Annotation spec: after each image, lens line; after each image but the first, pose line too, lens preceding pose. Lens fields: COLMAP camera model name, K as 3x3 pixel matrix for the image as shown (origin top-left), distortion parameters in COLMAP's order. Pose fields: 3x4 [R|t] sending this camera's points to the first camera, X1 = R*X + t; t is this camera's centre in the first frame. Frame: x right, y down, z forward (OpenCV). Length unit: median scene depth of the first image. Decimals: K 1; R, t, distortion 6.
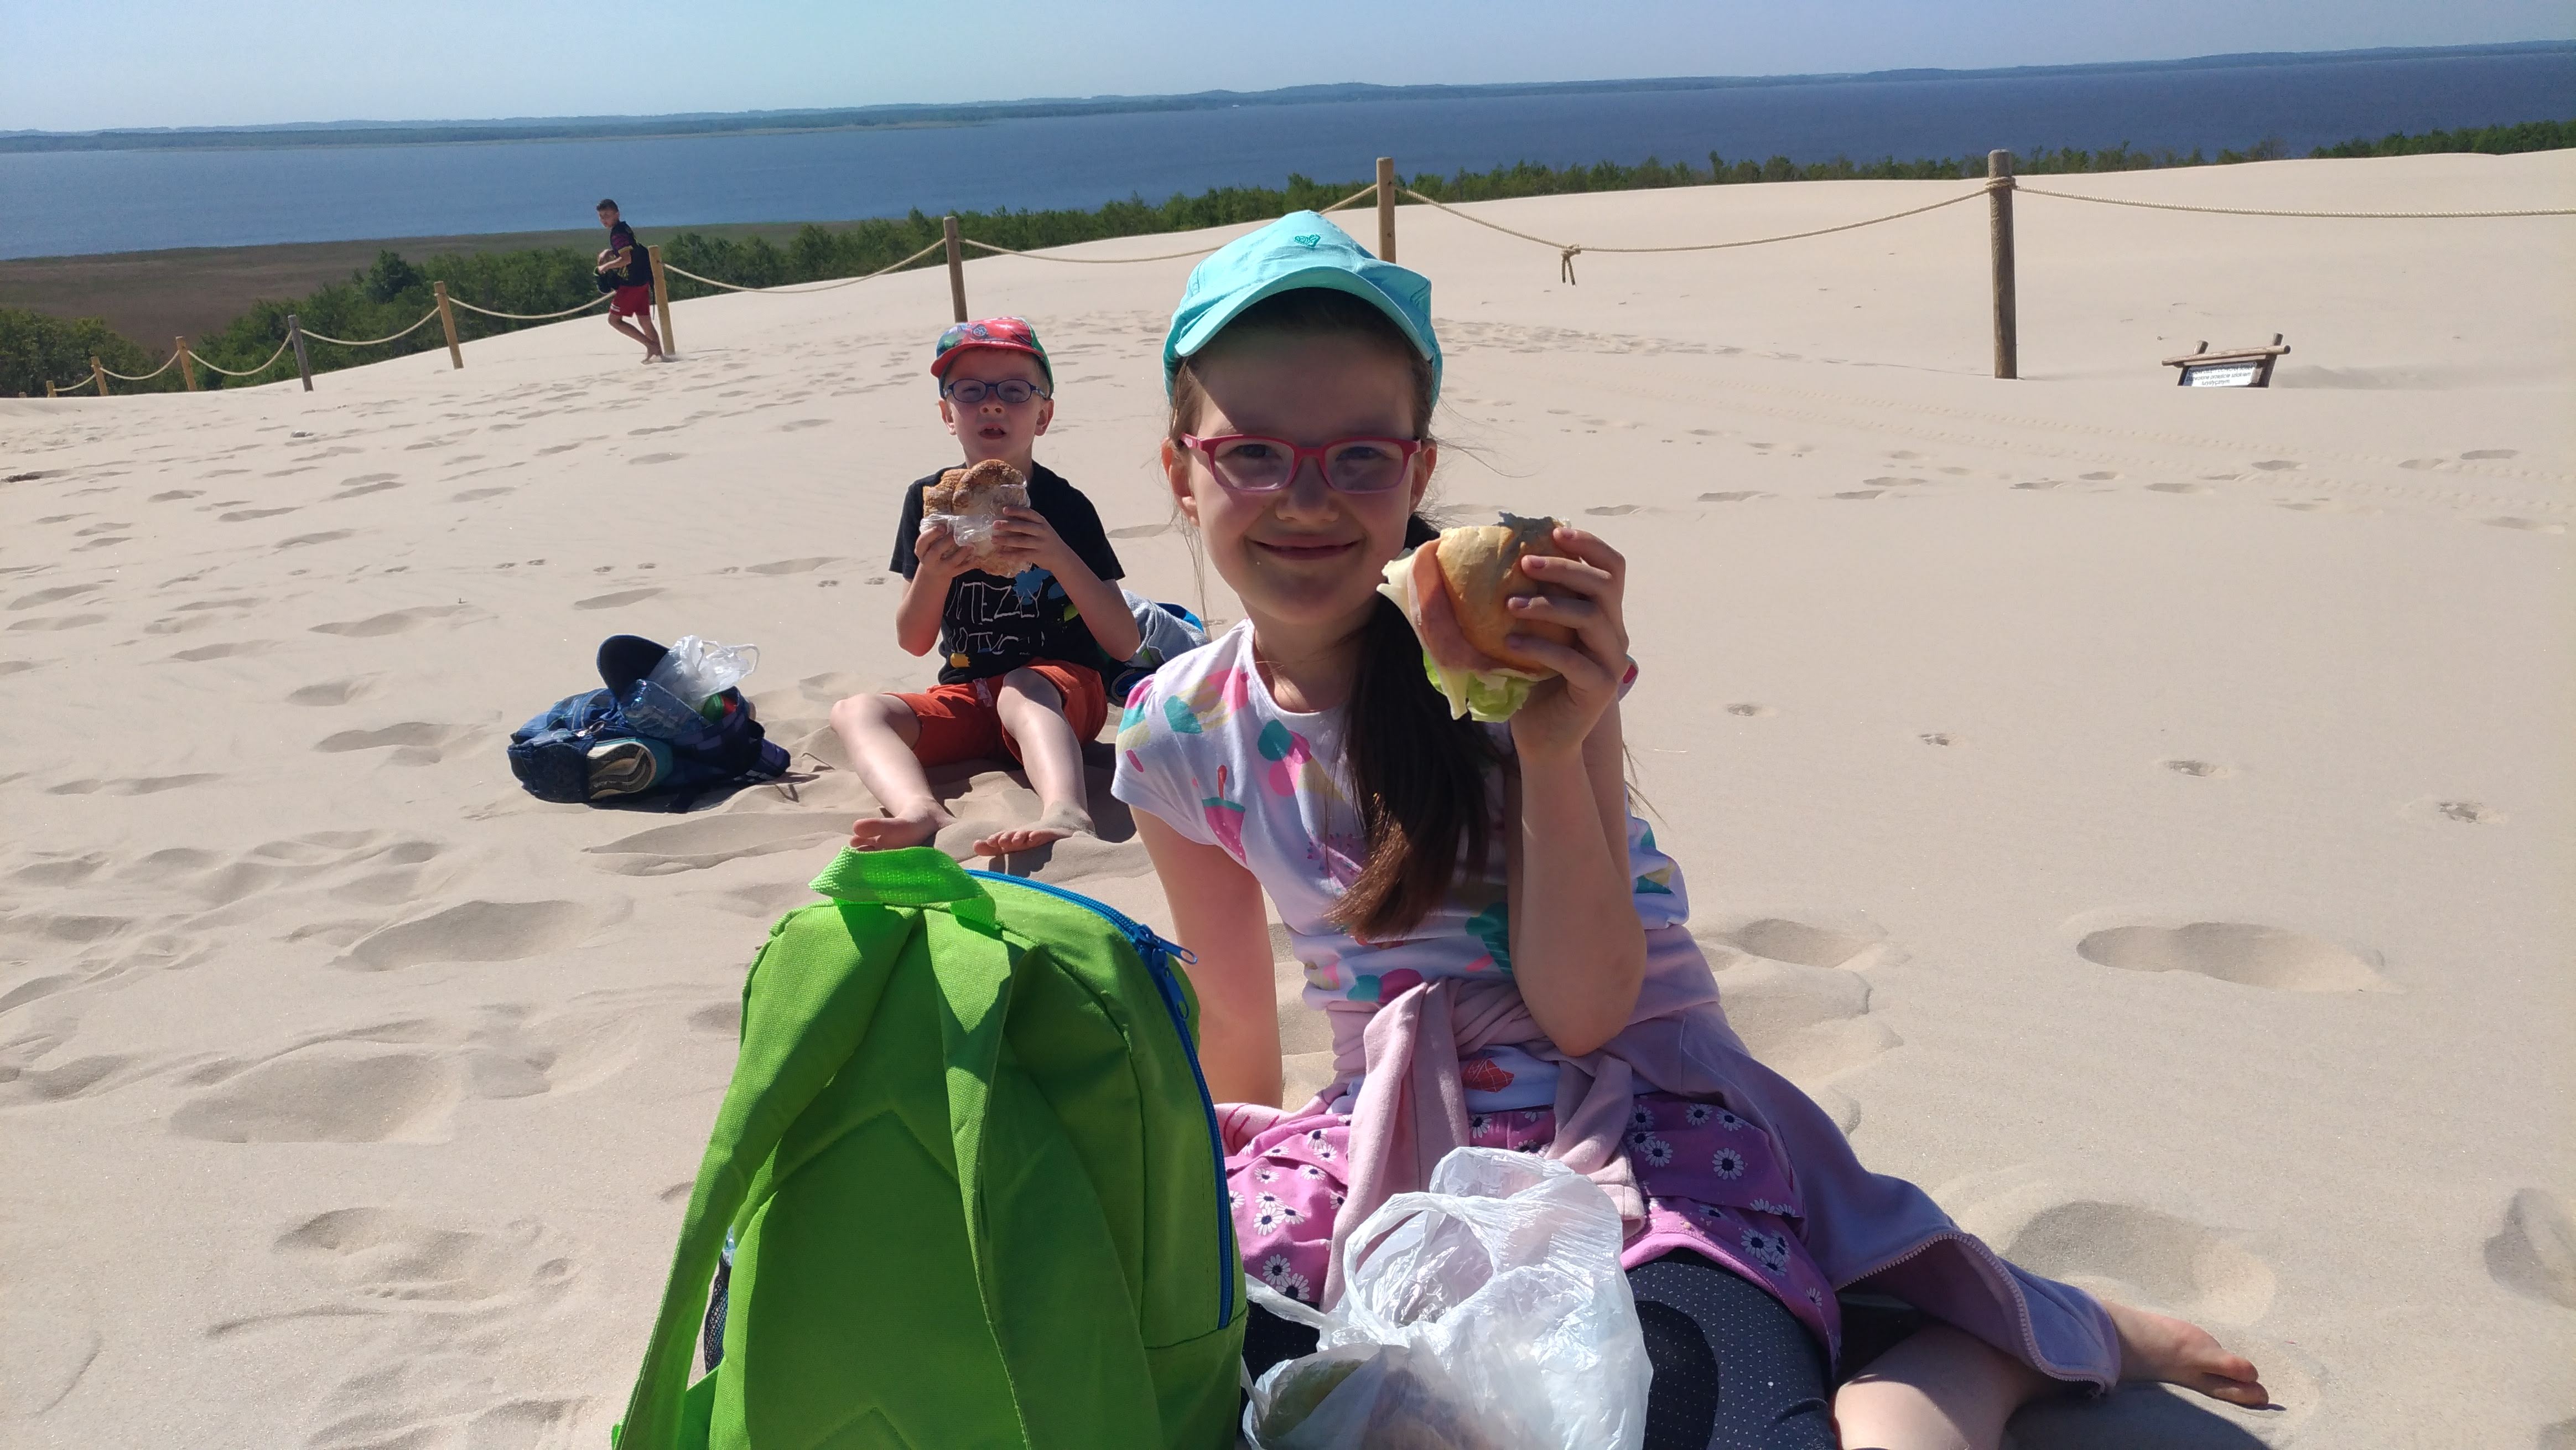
lens RADIAL K [[2019.6, 0, 1301.5], [0, 2019.6, 712.8], [0, 0, 1]] dist [0.002987, 0.042446]
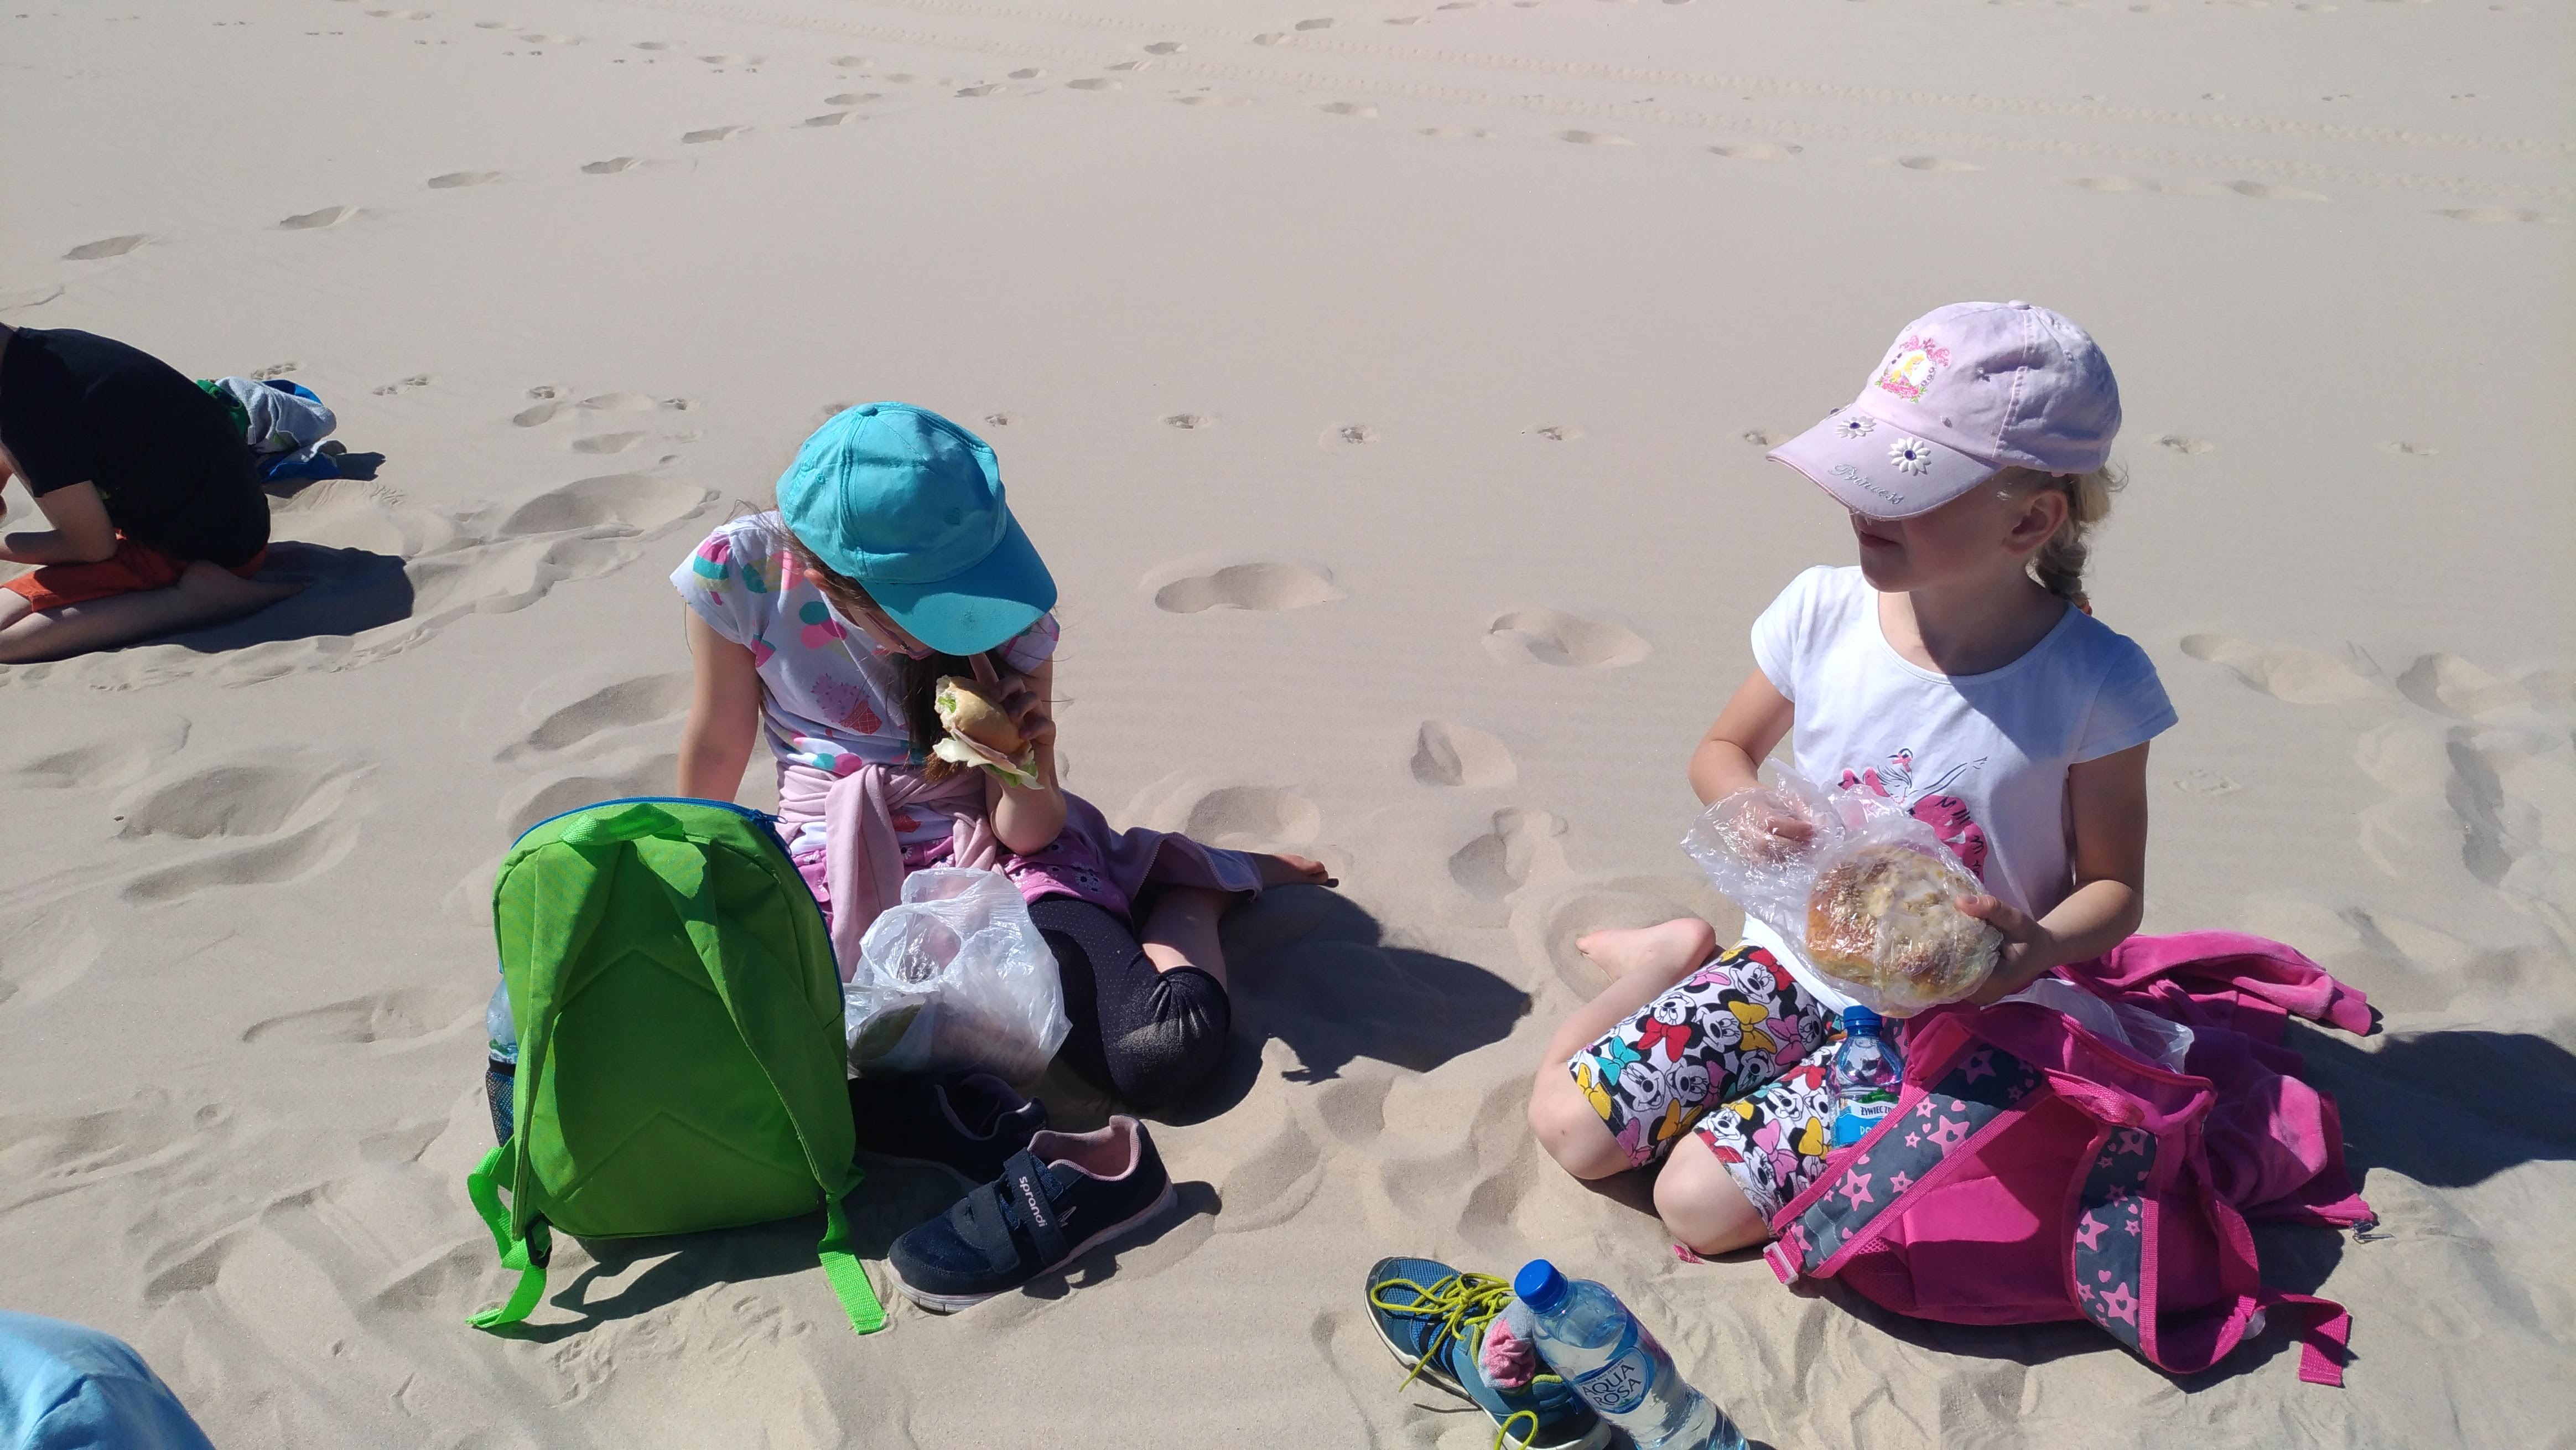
lens RADIAL K [[2019.6, 0, 1301.5], [0, 2019.6, 712.8], [0, 0, 1]] dist [0.002987, 0.042446]
pose [[0.862321, -0.229062, 0.451590, -0.310929], [0.116732, 0.957737, 0.262895, -0.265725], [-0.492723, -0.173985, 0.852615, -0.488636]]
